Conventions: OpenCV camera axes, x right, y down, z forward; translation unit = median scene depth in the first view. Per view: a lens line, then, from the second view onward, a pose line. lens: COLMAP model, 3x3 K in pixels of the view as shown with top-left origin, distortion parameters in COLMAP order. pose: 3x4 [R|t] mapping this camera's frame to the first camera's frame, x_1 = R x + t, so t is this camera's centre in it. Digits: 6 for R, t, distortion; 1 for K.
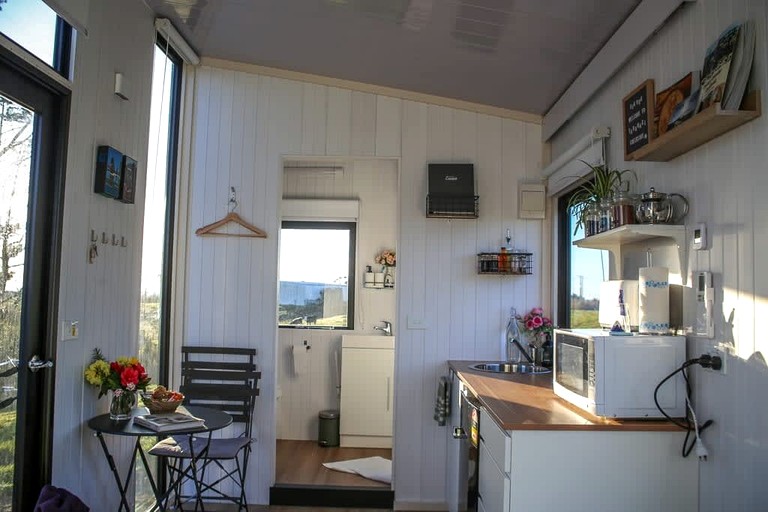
lens RADIAL K [[608.4, 0, 384.0], [0, 608.4, 256.0], [0, 0, 1]] dist [-0.082617, 0.010533]
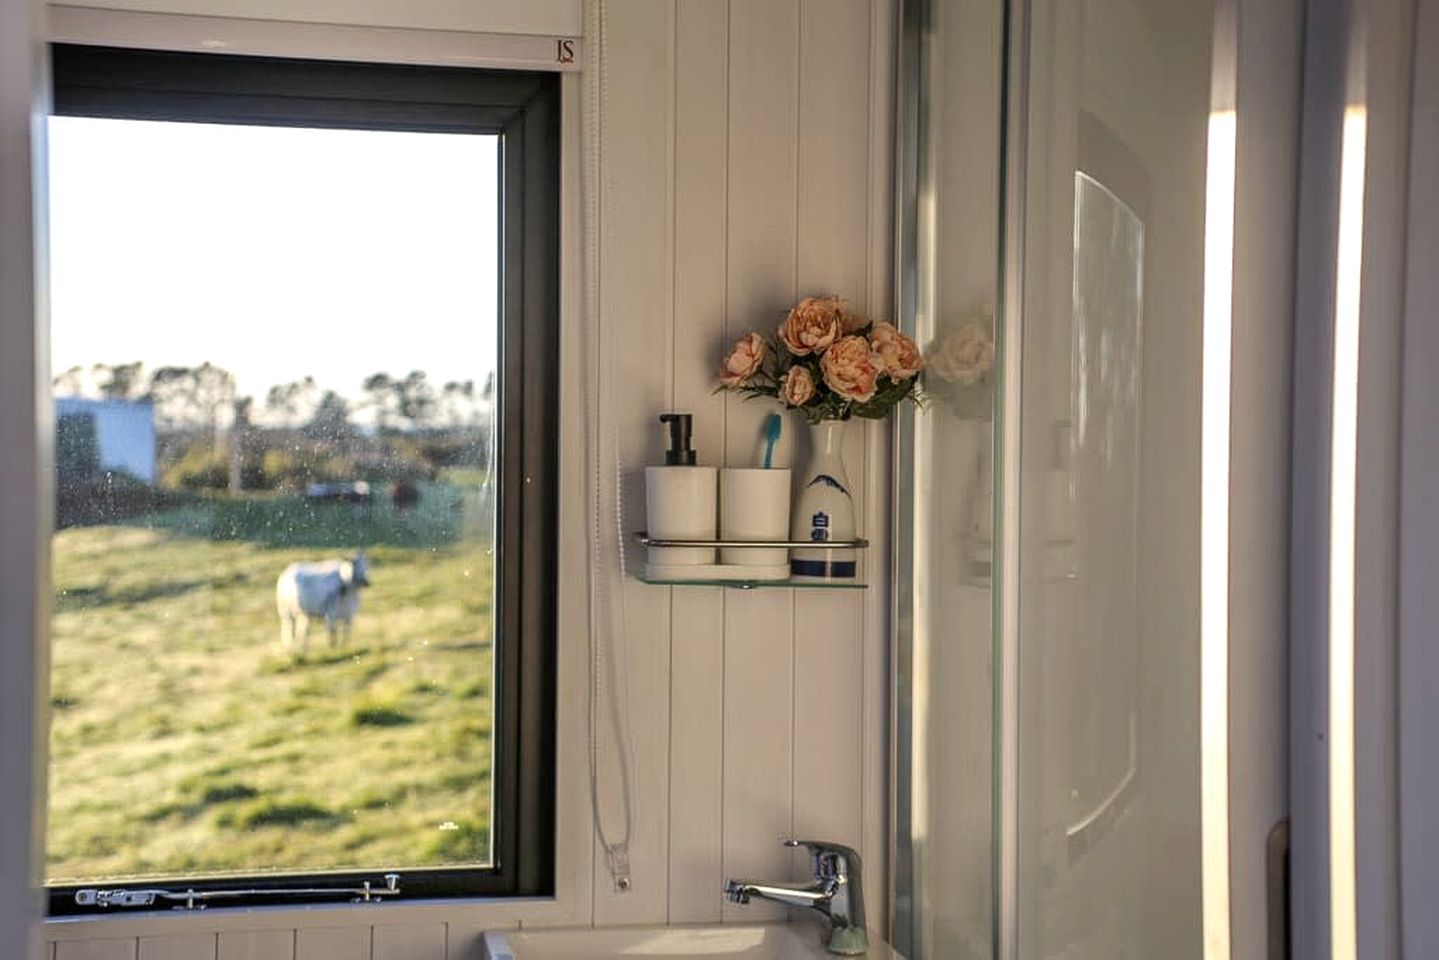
lens RADIAL K [[2320.3, 0, 719.5], [0, 2320.3, 480.0], [0, 0, 1]] dist [0.295831, 0.080702]
pose [[0.982791, -0.013519, 0.184224, -0.139473], [-0.001796, 0.996572, 0.082709, -0.014412], [-0.184710, -0.081616, 0.979398, 0.654426]]
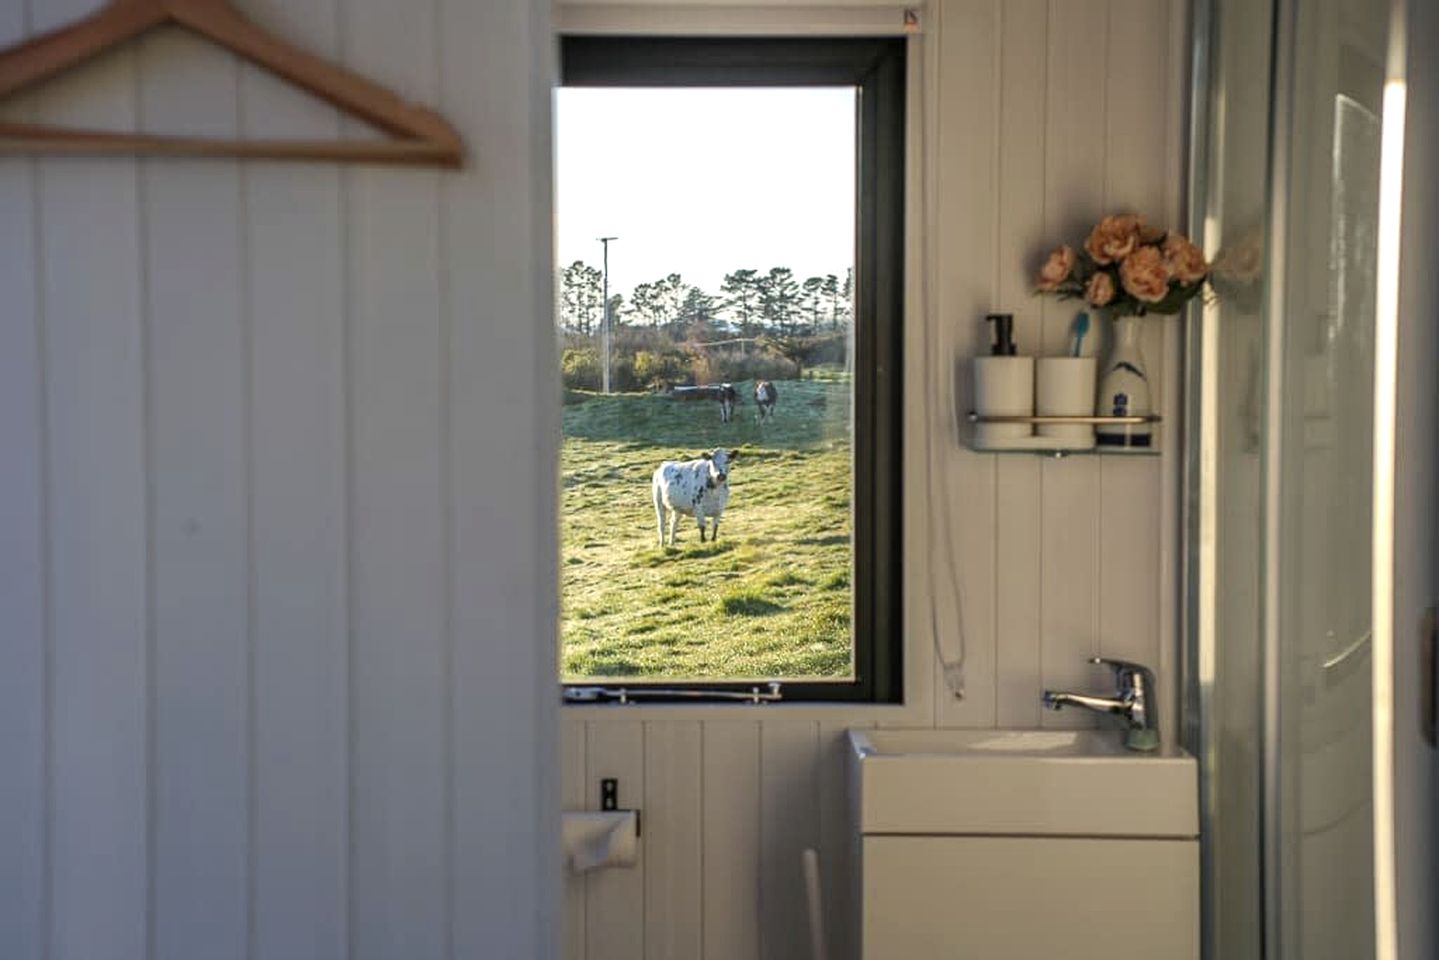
lens RADIAL K [[2379.4, 0, 719.5], [0, 2379.4, 480.0], [0, 0, 1]] dist [0.288168, 0.073044]
pose [[0.999295, -0.022027, 0.030395, -0.153637], [0.018097, 0.992115, 0.124016, -0.026005], [-0.032887, -0.123378, 0.991815, 0.477422]]
